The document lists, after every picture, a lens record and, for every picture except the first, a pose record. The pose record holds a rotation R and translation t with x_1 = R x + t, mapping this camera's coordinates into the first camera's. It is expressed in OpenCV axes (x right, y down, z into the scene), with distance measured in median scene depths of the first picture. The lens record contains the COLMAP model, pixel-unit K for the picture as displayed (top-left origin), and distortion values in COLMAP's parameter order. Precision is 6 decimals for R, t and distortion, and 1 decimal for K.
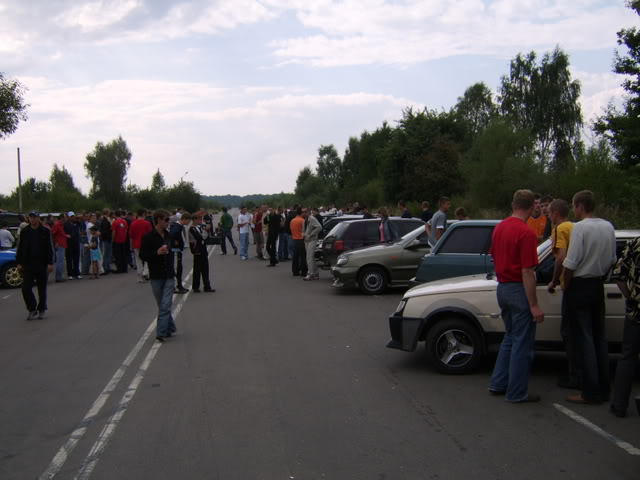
lens RADIAL K [[745.0, 0, 320.0], [0, 745.0, 240.0], [0, 0, 1]] dist [-0.124607, 0.022309]
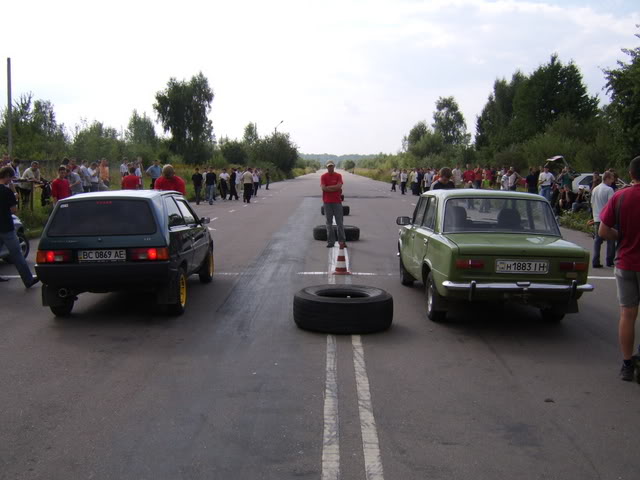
lens RADIAL K [[756.5, 0, 320.0], [0, 756.5, 240.0], [0, 0, 1]] dist [-0.102385, -0.010862]
pose [[0.991016, 0.047203, -0.125135, -0.028890], [-0.040691, 0.997706, 0.054098, -0.007488], [0.127402, -0.048520, 0.990664, 0.181508]]
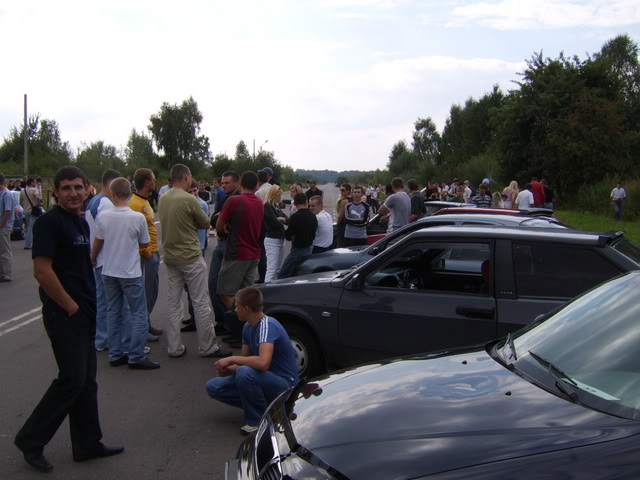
lens RADIAL K [[745.0, 0, 320.0], [0, 745.0, 240.0], [0, 0, 1]] dist [-0.124607, 0.022309]
pose [[0.991111, 0.049504, -0.123486, 0.002313], [-0.045610, 0.998375, 0.034165, -0.005005], [0.124977, -0.028229, 0.991758, 0.116503]]
